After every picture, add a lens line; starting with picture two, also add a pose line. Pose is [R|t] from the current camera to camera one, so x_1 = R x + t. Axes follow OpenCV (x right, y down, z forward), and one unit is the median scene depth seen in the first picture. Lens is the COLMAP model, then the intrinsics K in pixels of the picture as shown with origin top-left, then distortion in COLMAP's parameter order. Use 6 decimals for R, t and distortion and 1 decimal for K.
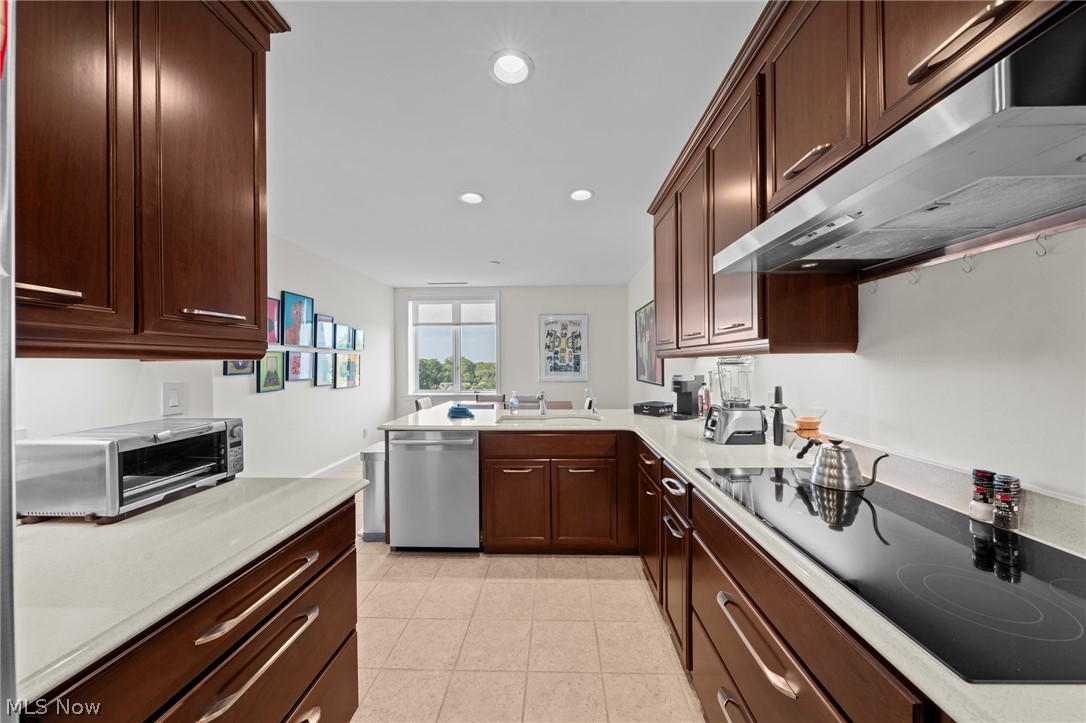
lens RADIAL K [[366.8, 0, 547.5], [0, 366.8, 365.7], [0, 0, 1]] dist [-0.001734, -0.000191]
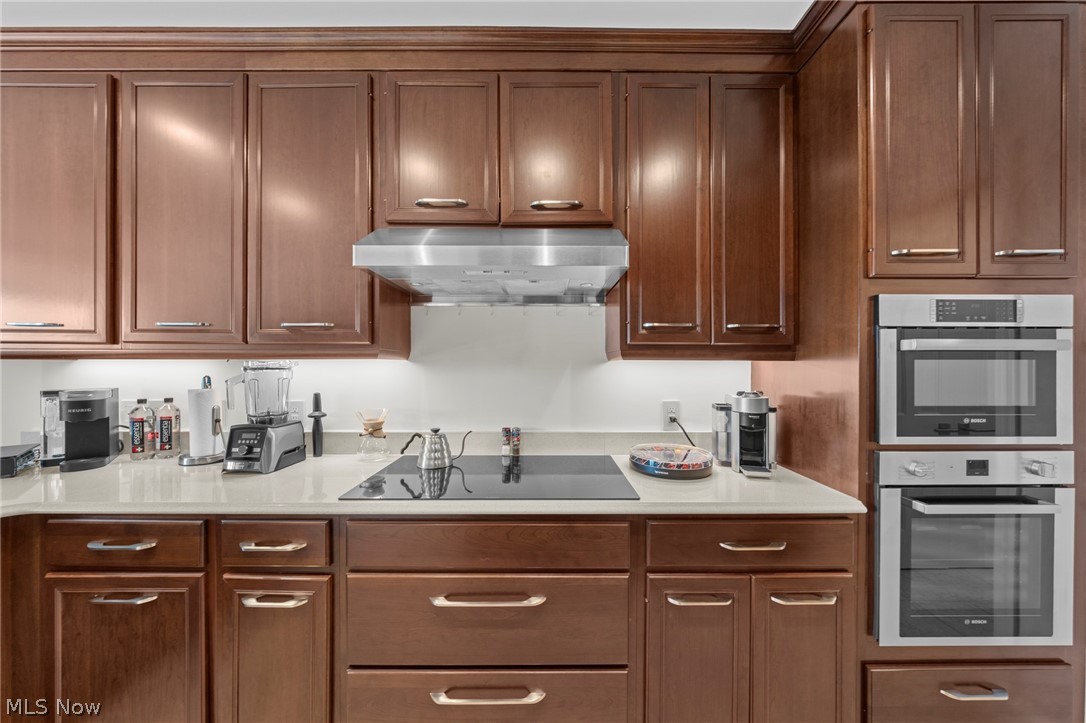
lens RADIAL K [[389.8, 0, 563.7], [0, 389.8, 362.9], [0, 0, 1]] dist [-0.005148, -0.000072]
pose [[-0.032816, 0.003364, 0.999456, -0.286249], [0.010155, 0.999944, -0.003032, -0.008218], [-0.999410, 0.010050, -0.032849, 0.305336]]
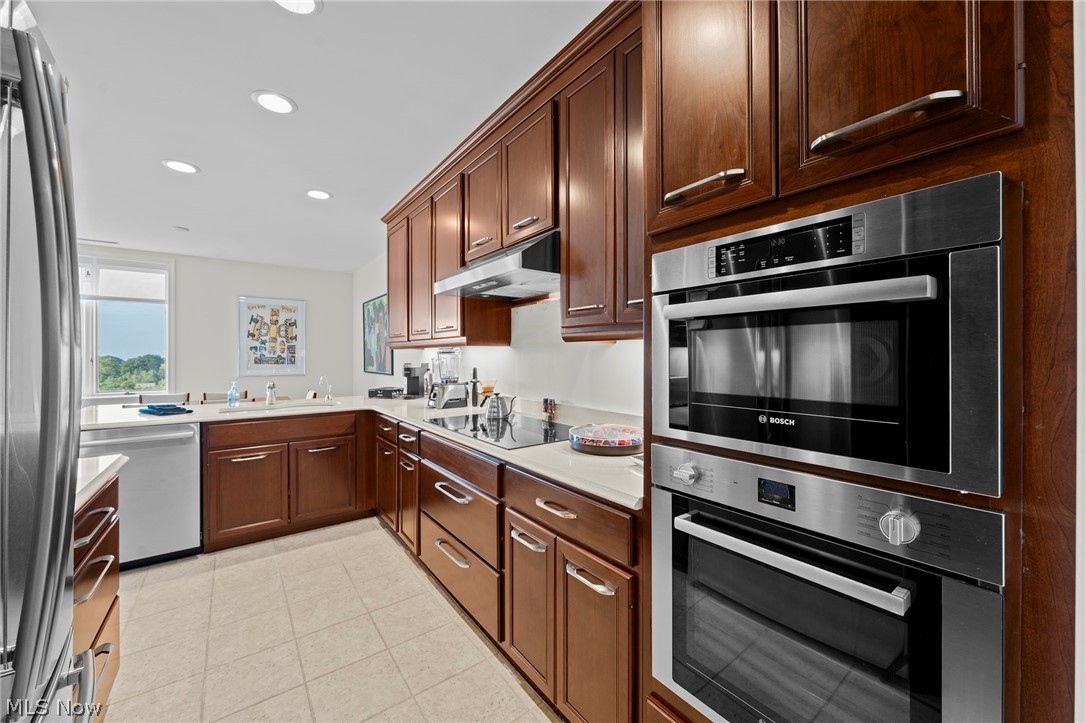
lens RADIAL K [[413.7, 0, 547.8], [0, 413.7, 354.8], [0, 0, 1]] dist [-0.003659, -0.000140]
pose [[0.775217, 0.007638, 0.631648, -0.167859], [0.001473, 0.999902, -0.013899, 0.020389], [-0.631693, 0.011705, 0.775130, -0.395478]]
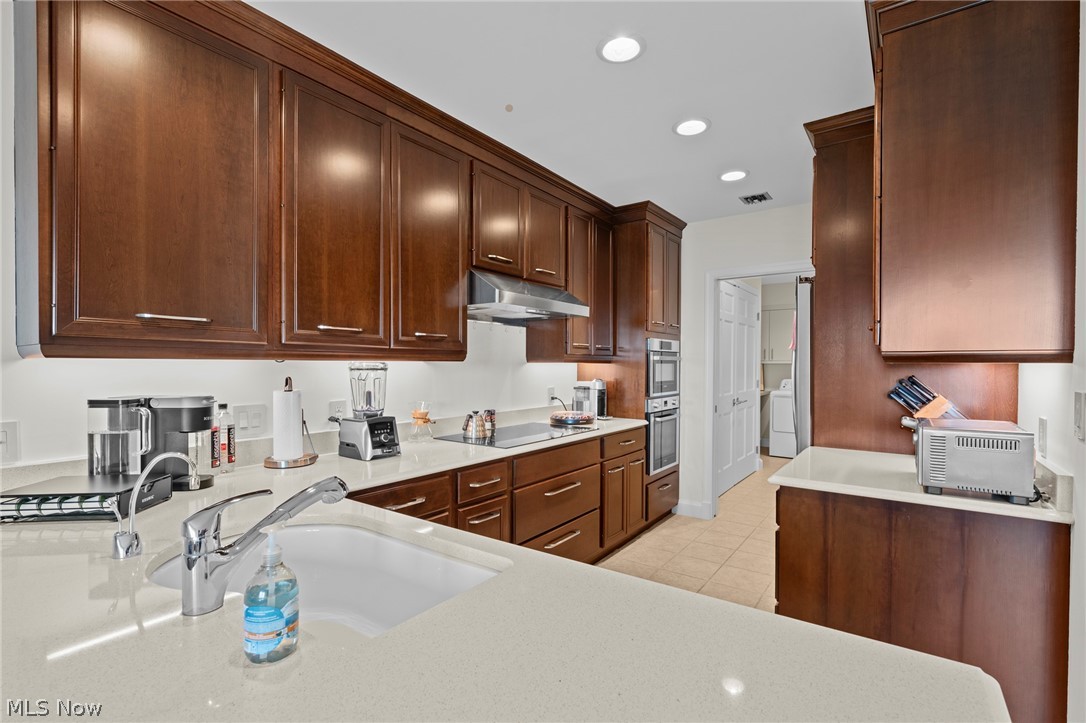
lens RADIAL K [[494.0, 0, 539.4], [0, 494.0, 364.8], [0, 0, 1]] dist [0.003653, 0.000134]
pose [[-0.822893, 0.007147, 0.568151, -0.425652], [0.010314, 0.999944, 0.002359, -0.013197], [-0.568102, 0.007801, -0.822921, 1.437739]]
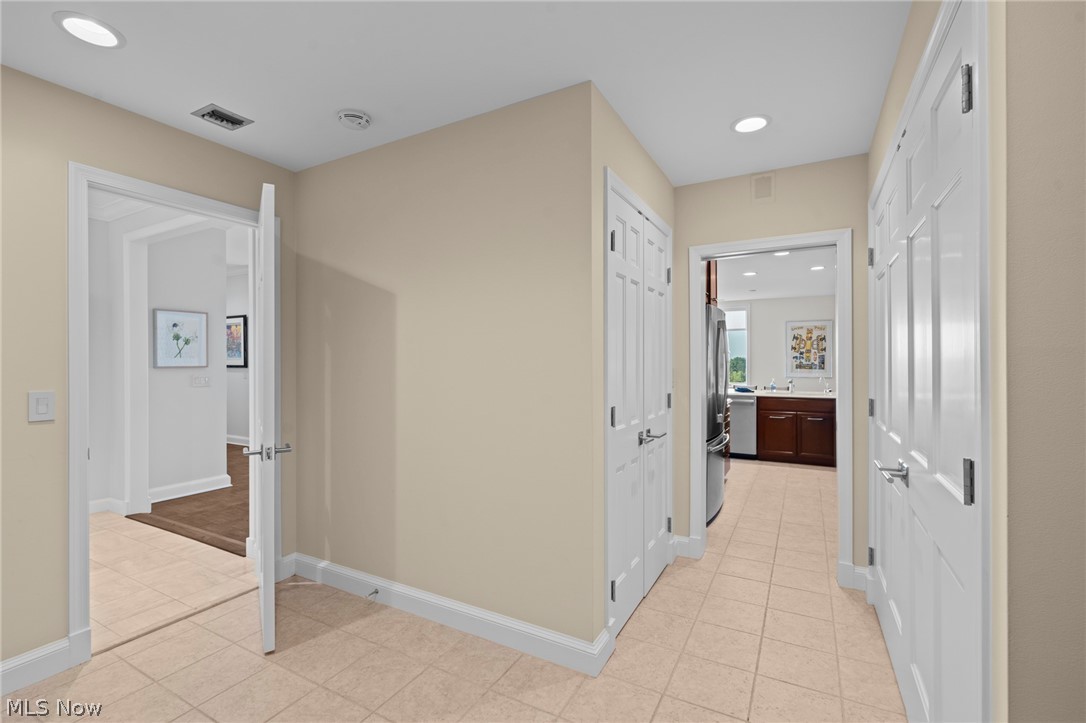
lens RADIAL K [[494.0, 0, 535.3], [0, 494.0, 358.7], [0, 0, 1]] dist [0.003653, 0.000134]
pose [[0.889363, 0.004730, -0.457177, -0.027605], [-0.007943, 0.999955, -0.005107, -0.004986], [0.457133, 0.008173, 0.889361, -1.989905]]
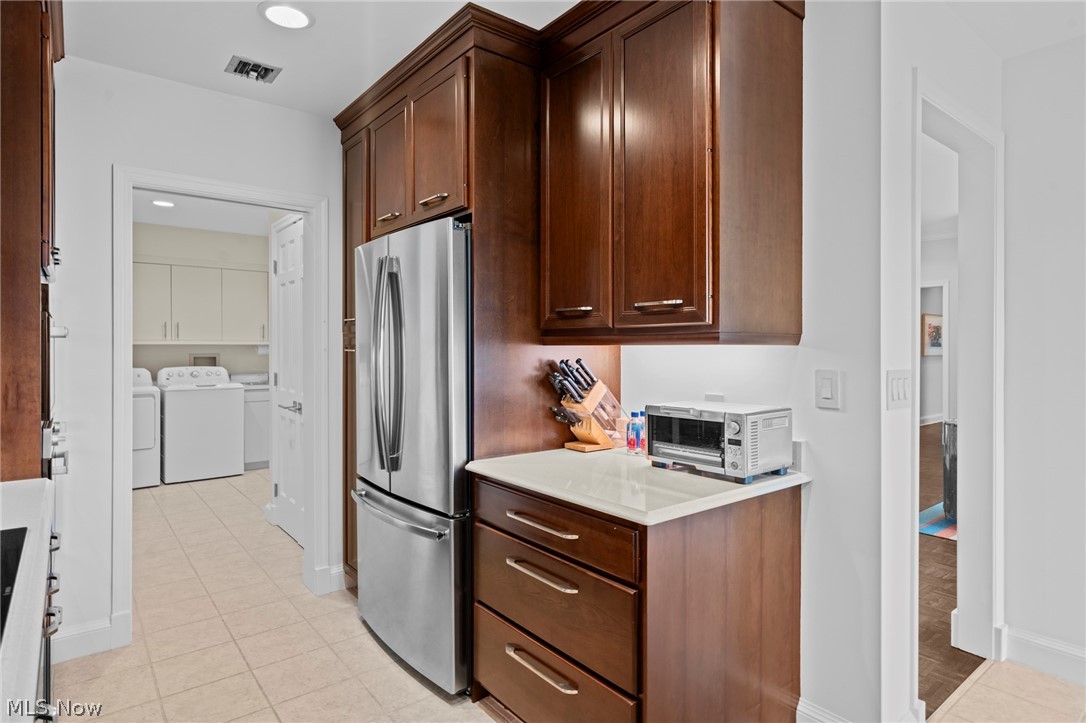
lens RADIAL K [[594.3, 0, 546.0], [0, 594.3, 352.8], [0, 0, 1]] dist [0.016535, 0.001093]
pose [[-0.765374, 0.010428, -0.643501, 0.217767], [-0.000602, 0.999857, 0.016919, -0.011250], [0.643585, 0.013337, -0.765258, 0.986555]]
